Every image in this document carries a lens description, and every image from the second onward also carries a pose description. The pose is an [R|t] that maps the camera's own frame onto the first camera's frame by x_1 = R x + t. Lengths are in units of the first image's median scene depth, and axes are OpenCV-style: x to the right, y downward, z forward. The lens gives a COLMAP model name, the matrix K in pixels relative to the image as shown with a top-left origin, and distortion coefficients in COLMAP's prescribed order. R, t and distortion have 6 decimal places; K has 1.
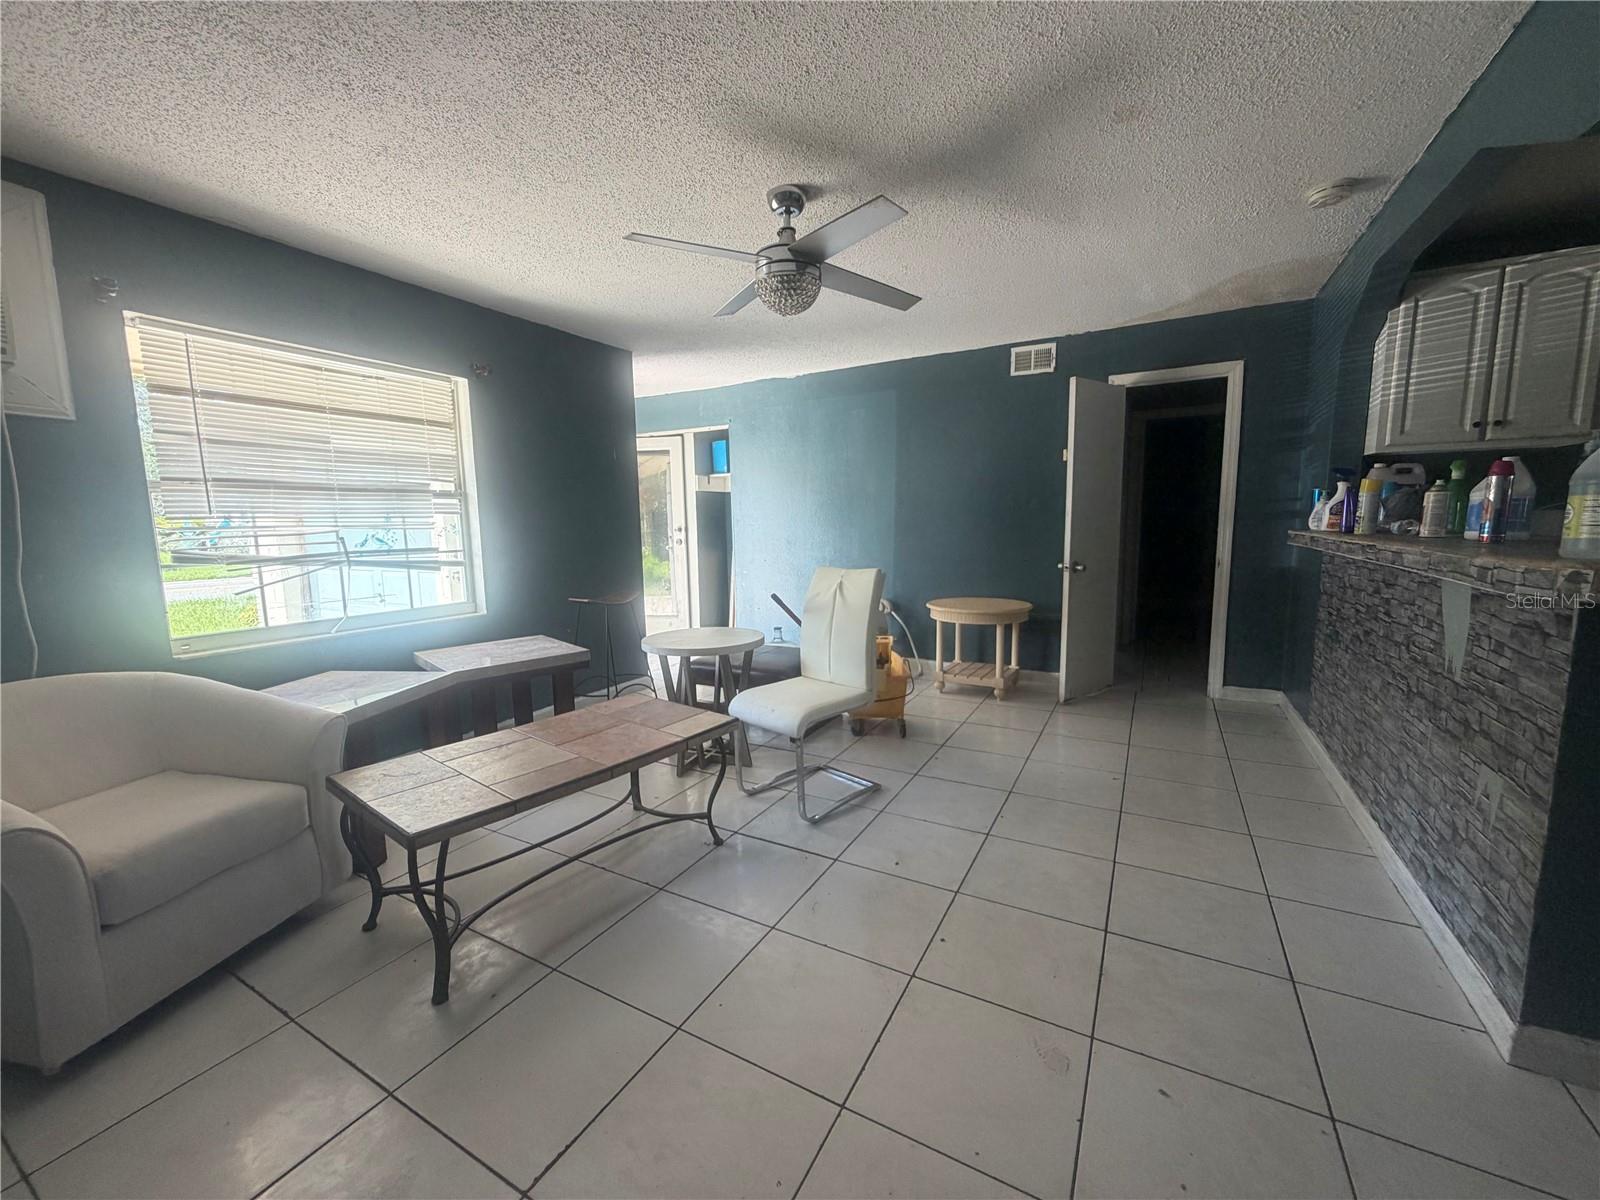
lens RADIAL K [[639.7, 0, 806.8], [0, 639.7, 597.8], [0, 0, 1]] dist [0.000342, 0.000388]
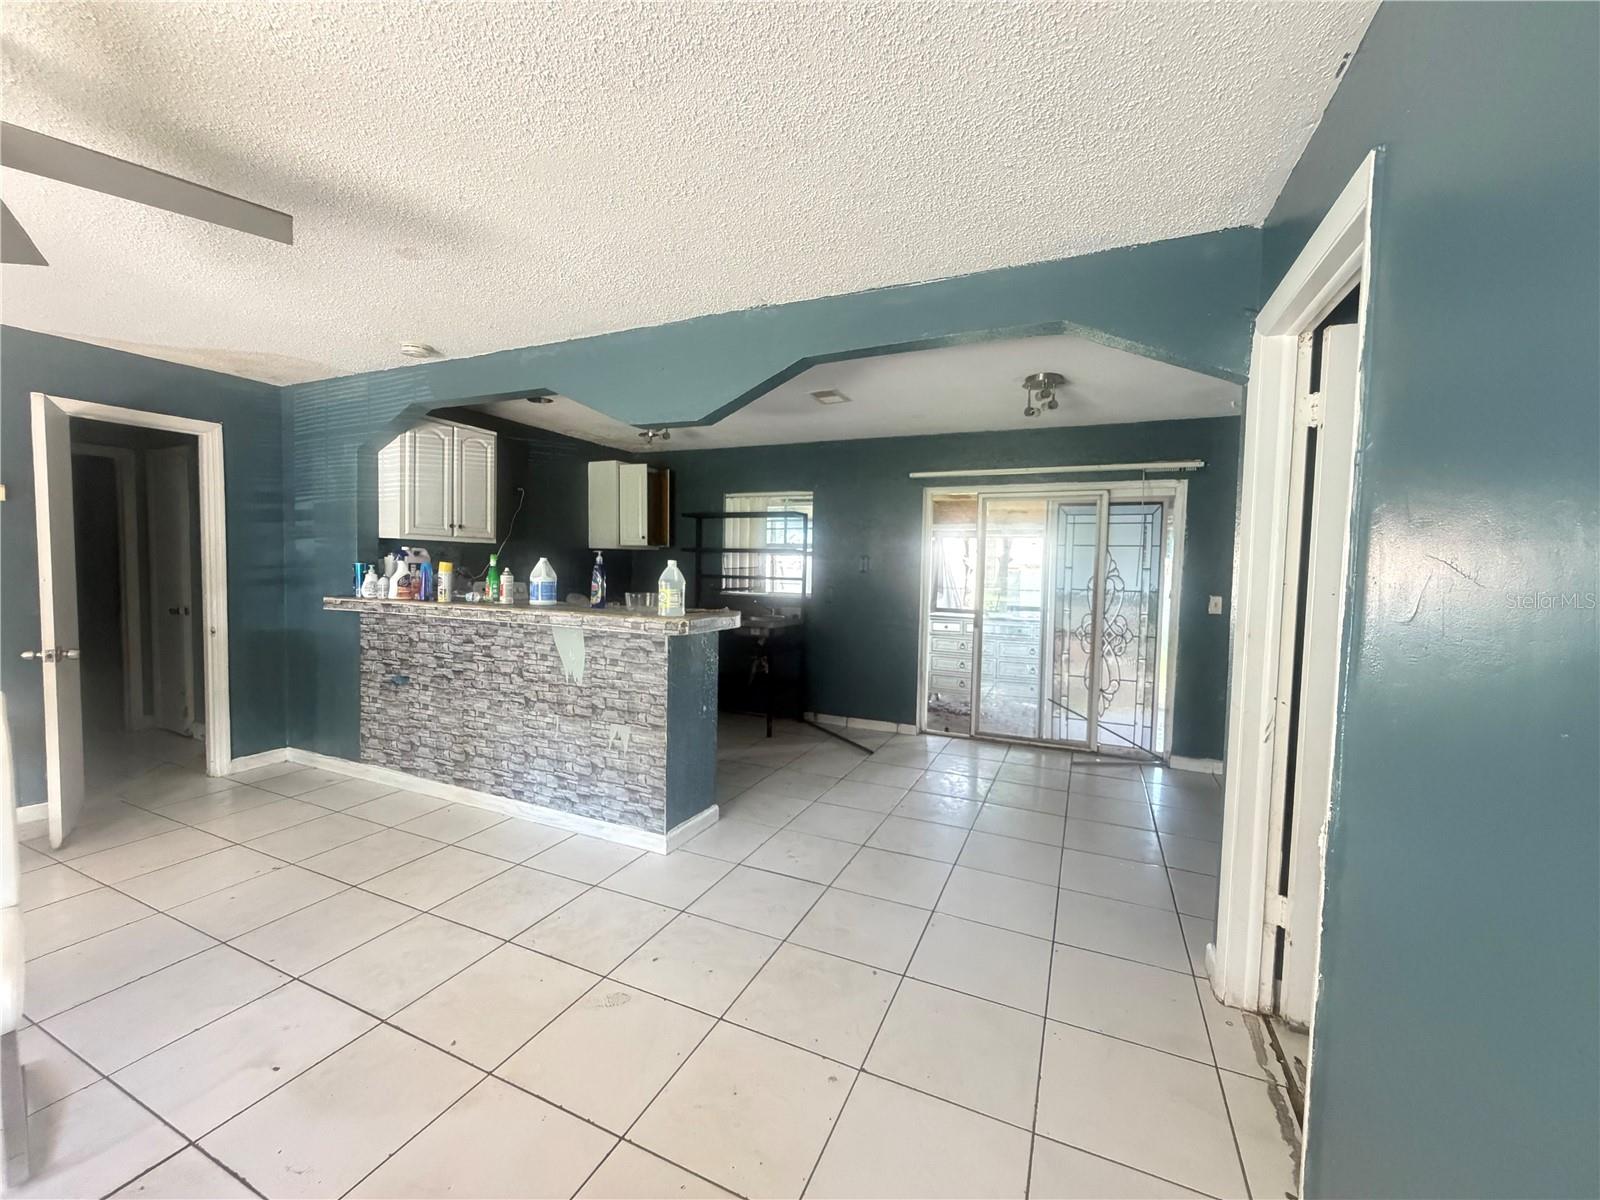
lens RADIAL K [[639.7, 0, 785.4], [0, 639.7, 596.3], [0, 0, 1]] dist [0.000342, 0.000388]
pose [[-0.061106, -0.030592, 0.997662, -0.497137], [0.103949, 0.993900, 0.036843, -0.077567], [-0.992704, 0.105958, -0.057553, 0.317722]]
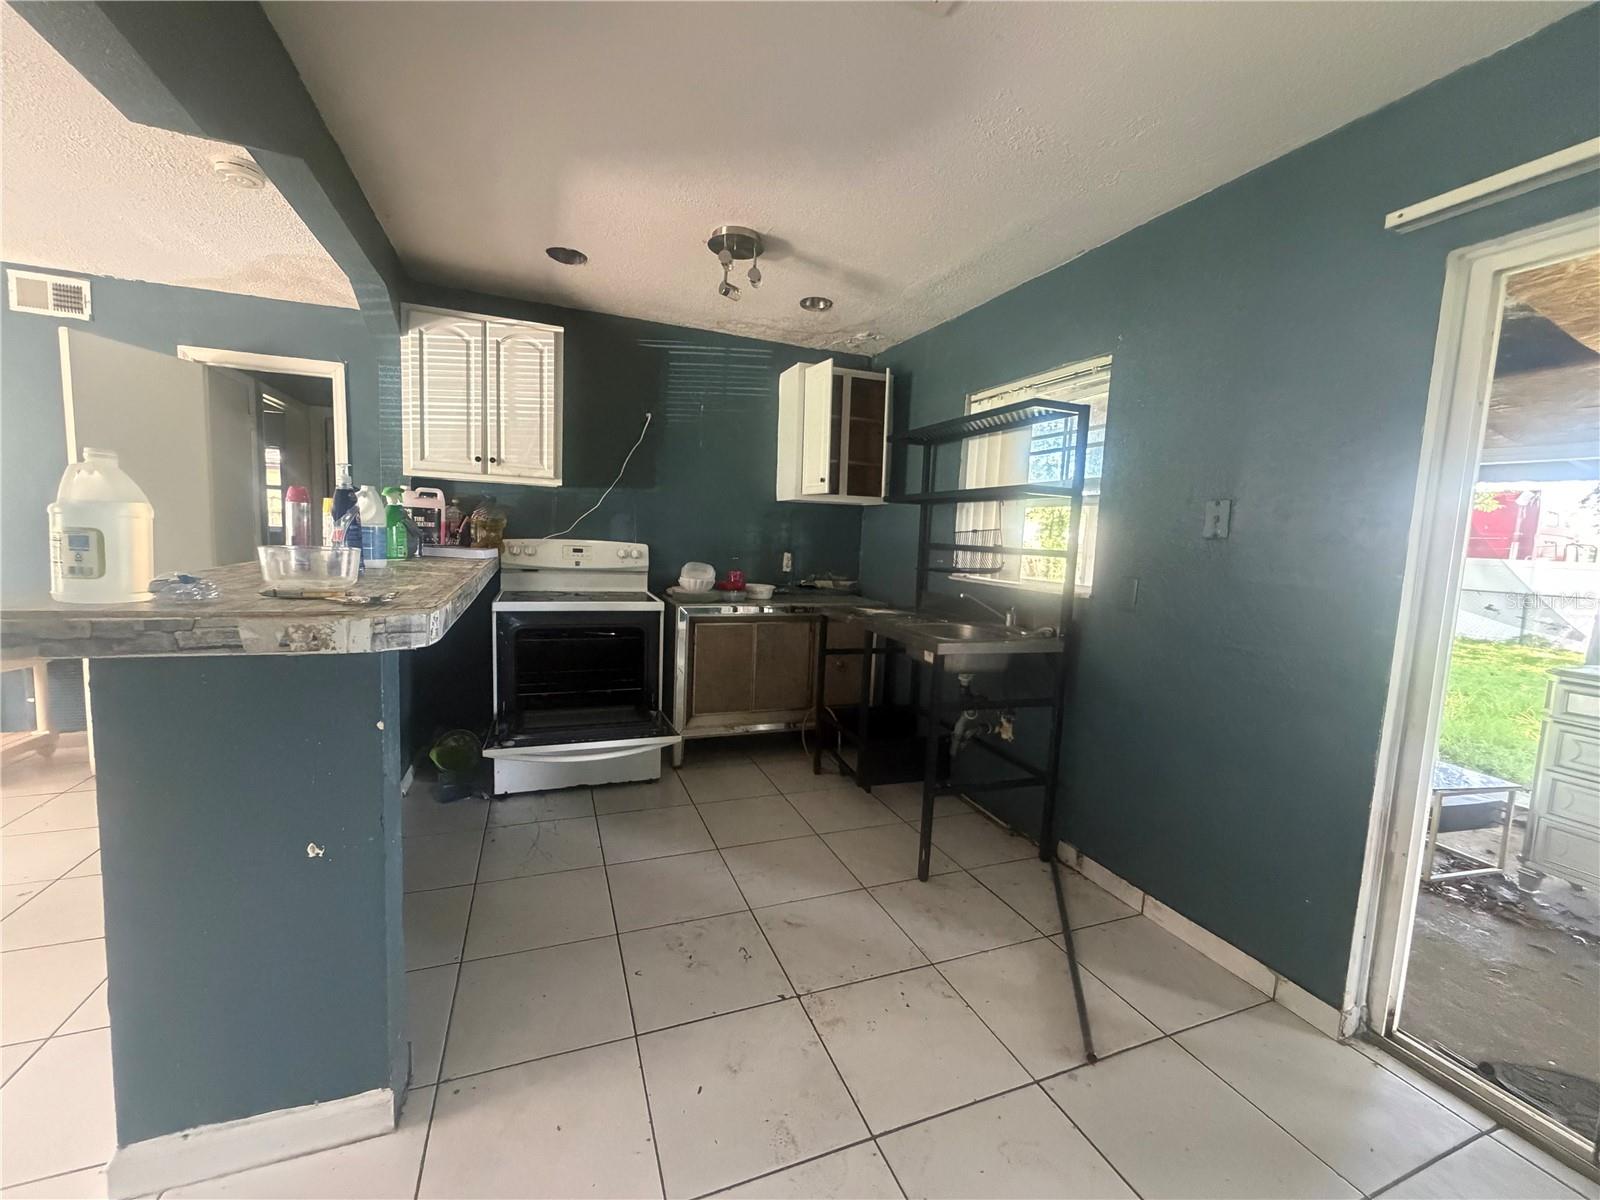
lens RADIAL K [[639.7, 0, 792.1], [0, 639.7, 599.8], [0, 0, 1]] dist [0.000342, 0.000388]
pose [[0.641166, -0.035378, 0.766586, 0.525122], [0.041399, 0.999077, 0.011482, -0.016169], [-0.766285, 0.024374, 0.642039, -0.123878]]
